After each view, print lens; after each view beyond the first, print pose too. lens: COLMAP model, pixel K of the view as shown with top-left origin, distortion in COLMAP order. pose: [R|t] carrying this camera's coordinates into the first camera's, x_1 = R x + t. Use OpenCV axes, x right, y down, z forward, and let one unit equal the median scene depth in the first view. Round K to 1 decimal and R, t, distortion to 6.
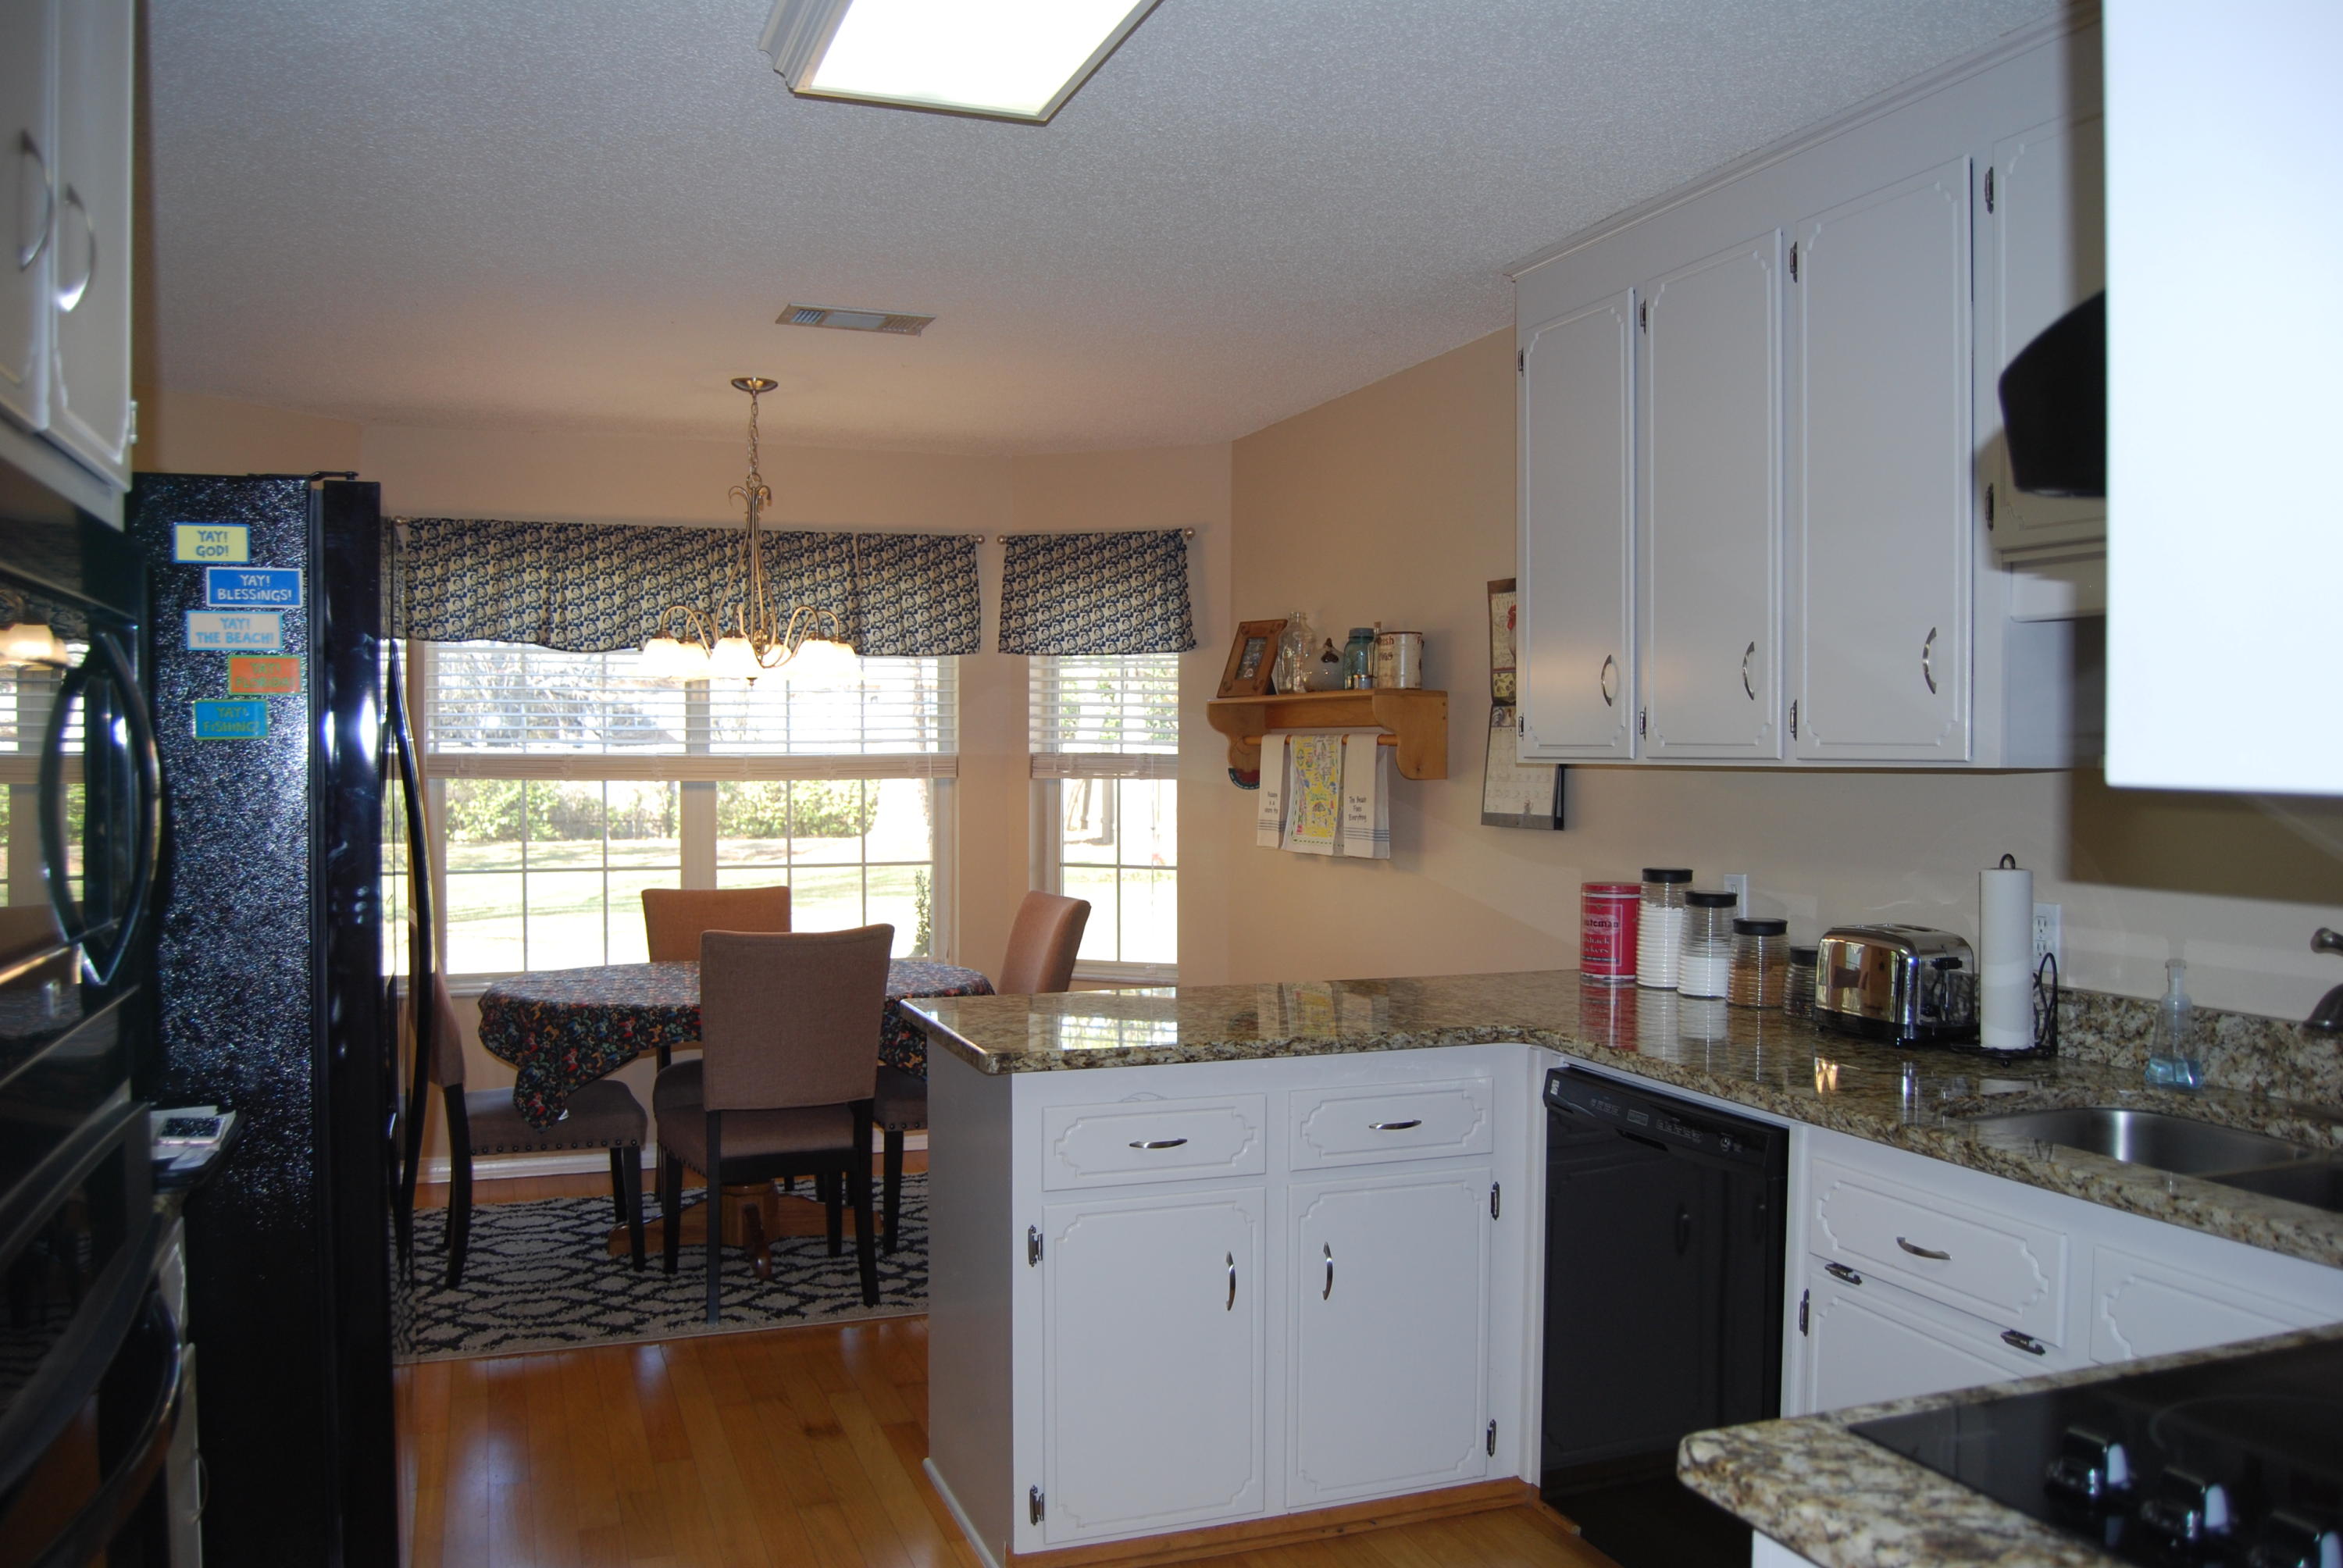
lens RADIAL K [[1848.9, 0, 1180.3], [0, 1848.9, 786.4], [0, 0, 1]] dist [-0.094159, 0.040982]
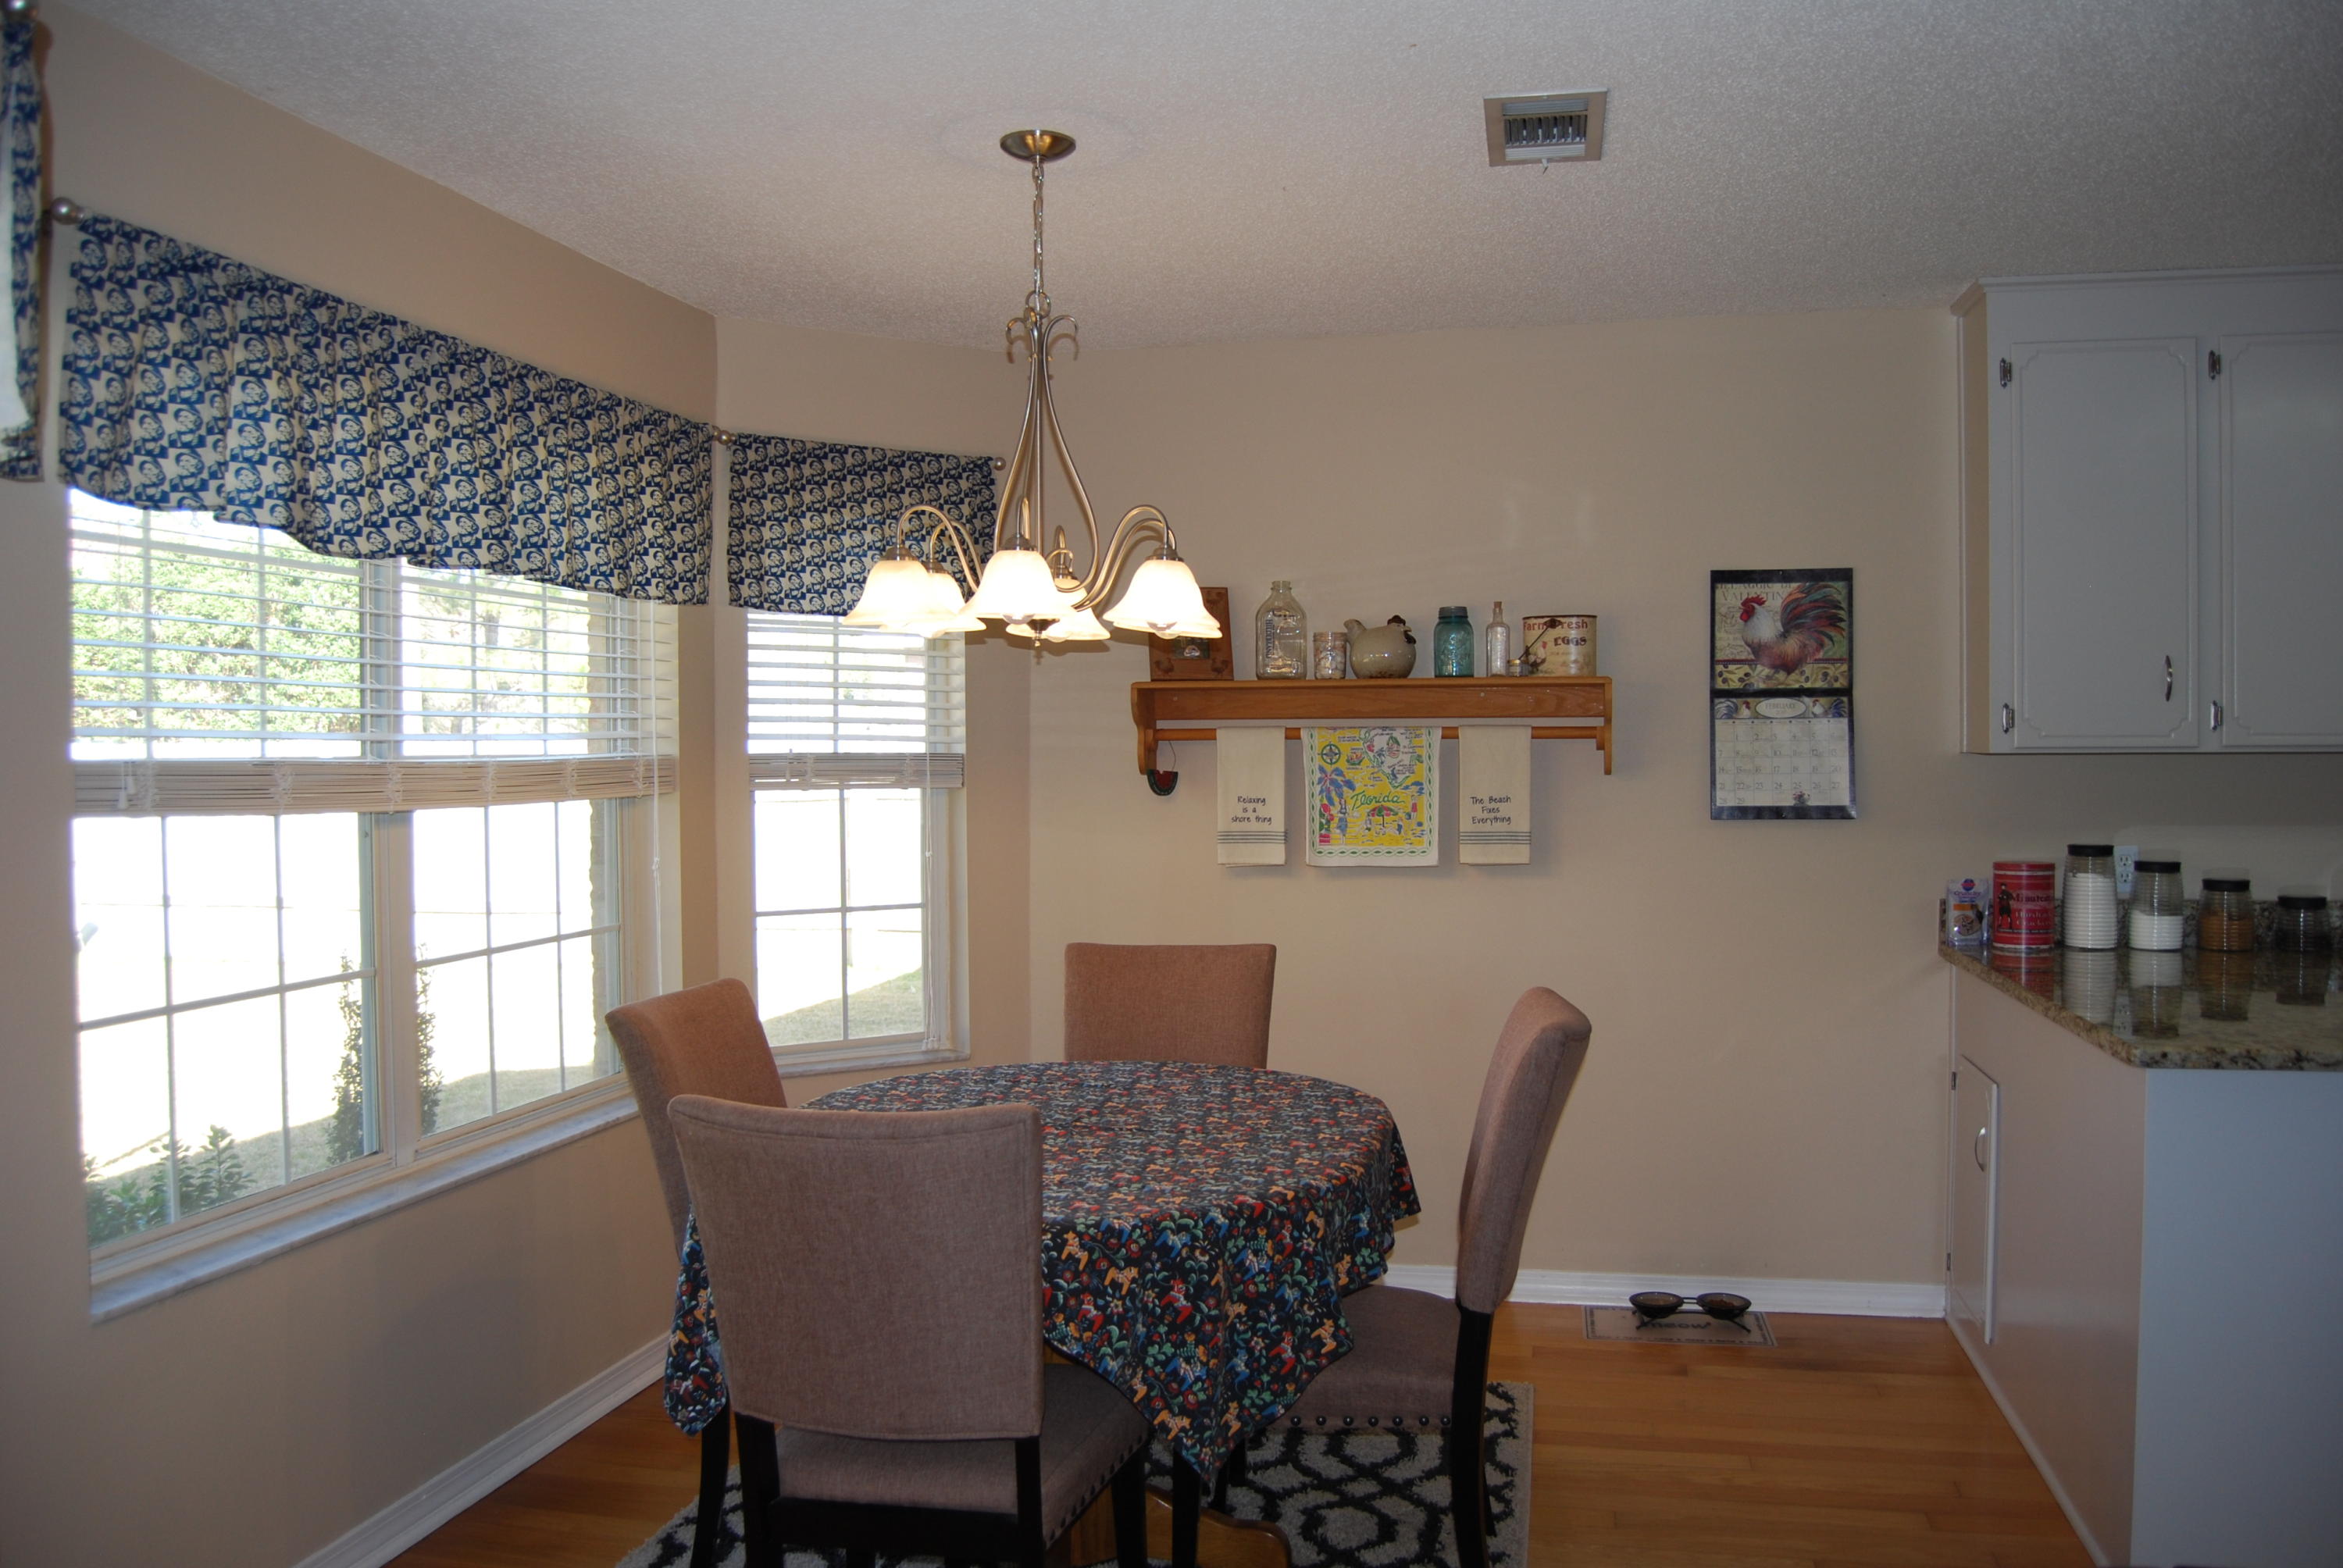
lens RADIAL K [[1848.9, 0, 1180.3], [0, 1848.9, 786.4], [0, 0, 1]] dist [-0.094159, 0.040982]
pose [[0.546567, -0.021126, 0.837149, -0.621319], [0.023866, 0.999669, 0.009645, -0.009702], [-0.837075, 0.014707, 0.546890, 0.542976]]
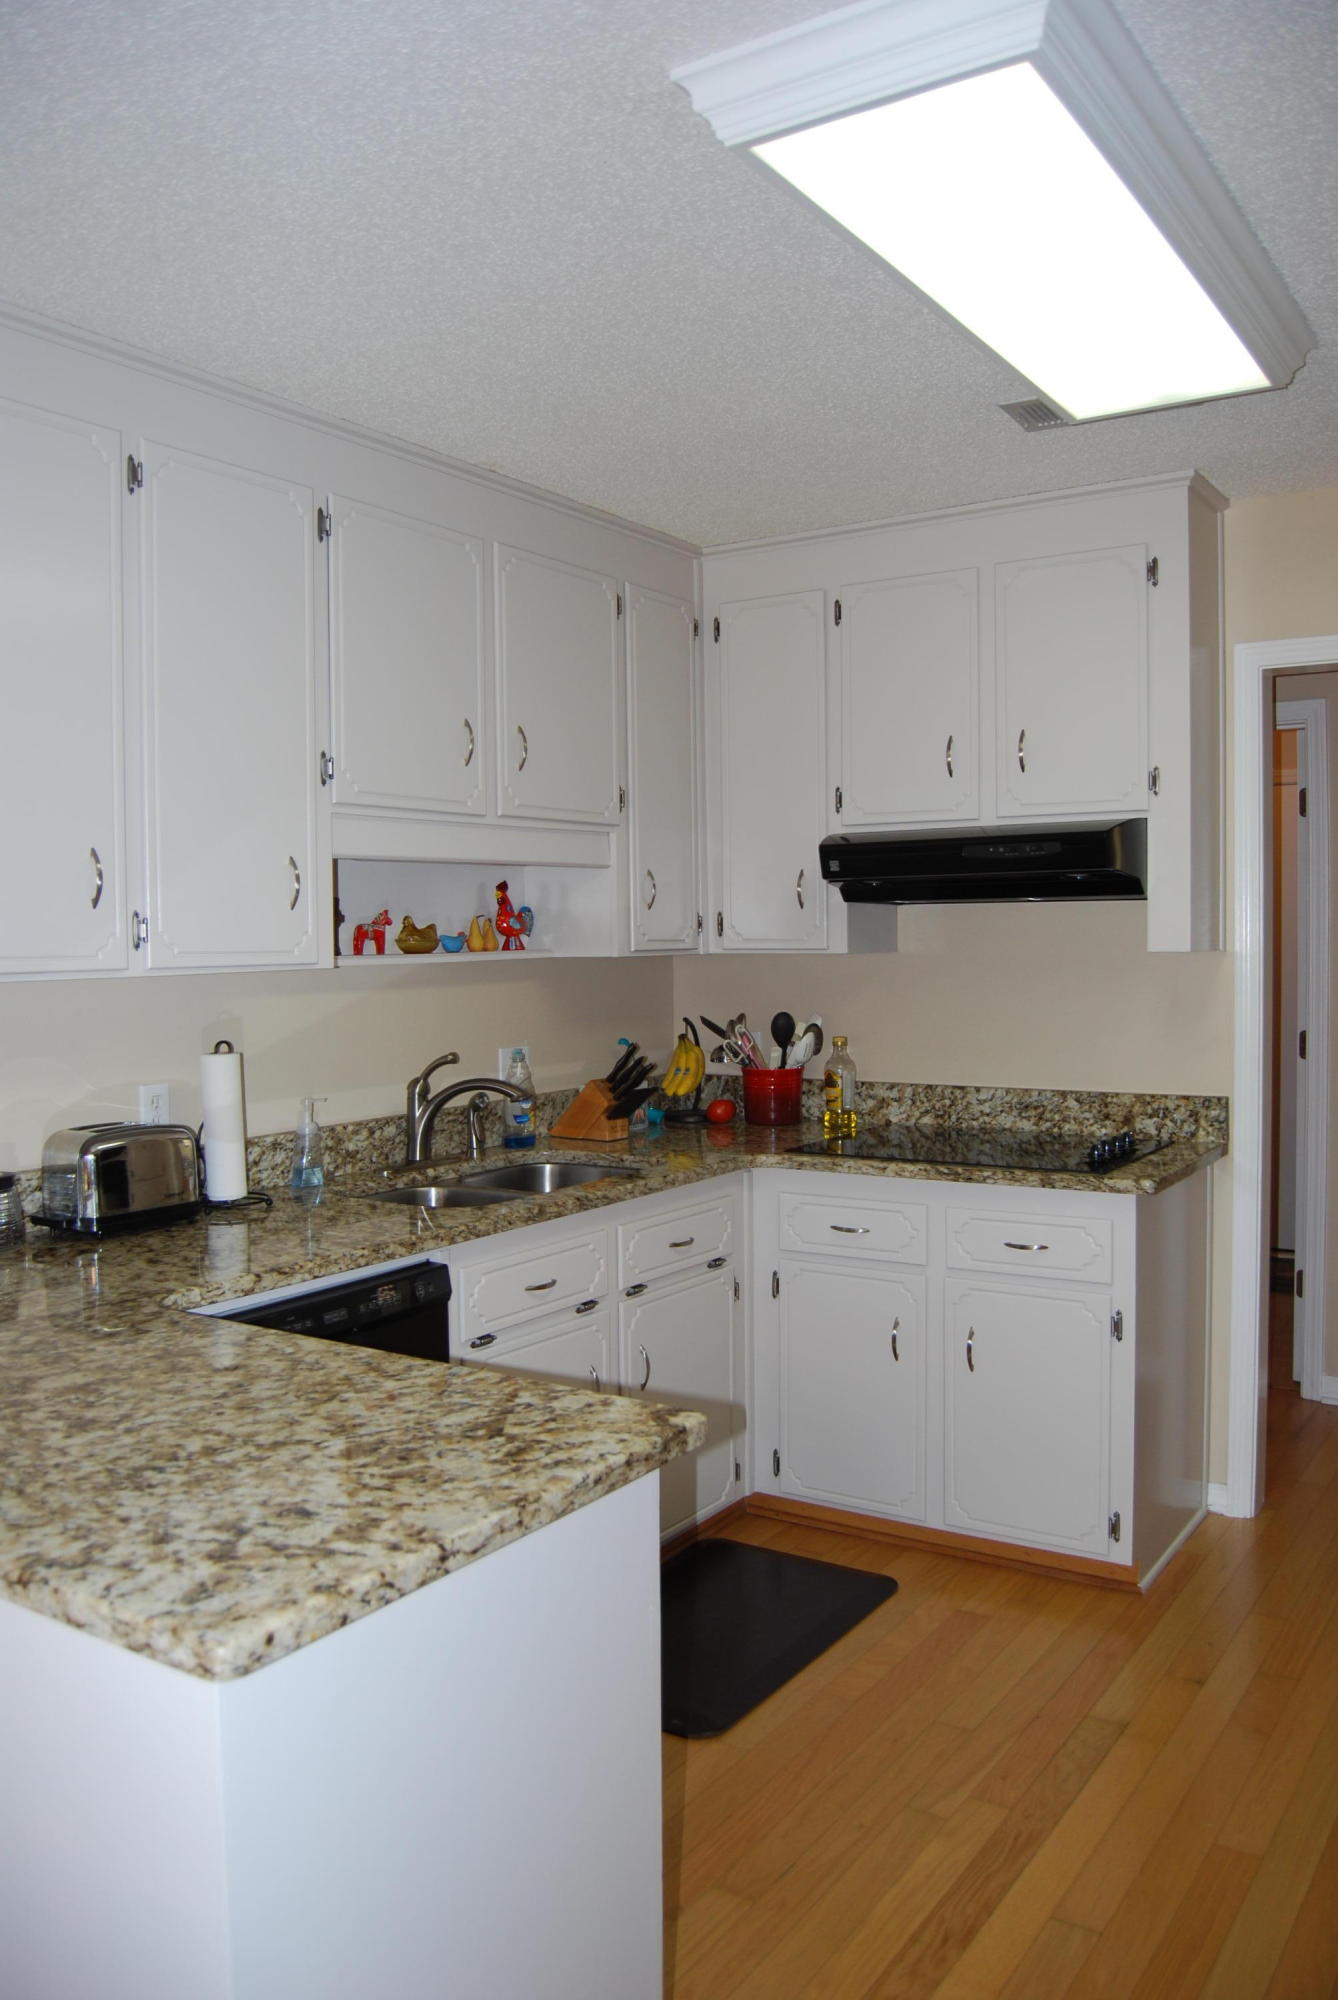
lens RADIAL K [[1575.1, 0, 670.3], [0, 1575.1, 988.5], [0, 0, 1]] dist [-0.070809, 0.010787]
pose [[-0.584867, -0.025777, 0.810719, -0.277109], [0.025573, 0.998412, 0.050193, -0.020843], [-0.810726, 0.050089, -0.583279, 0.656294]]
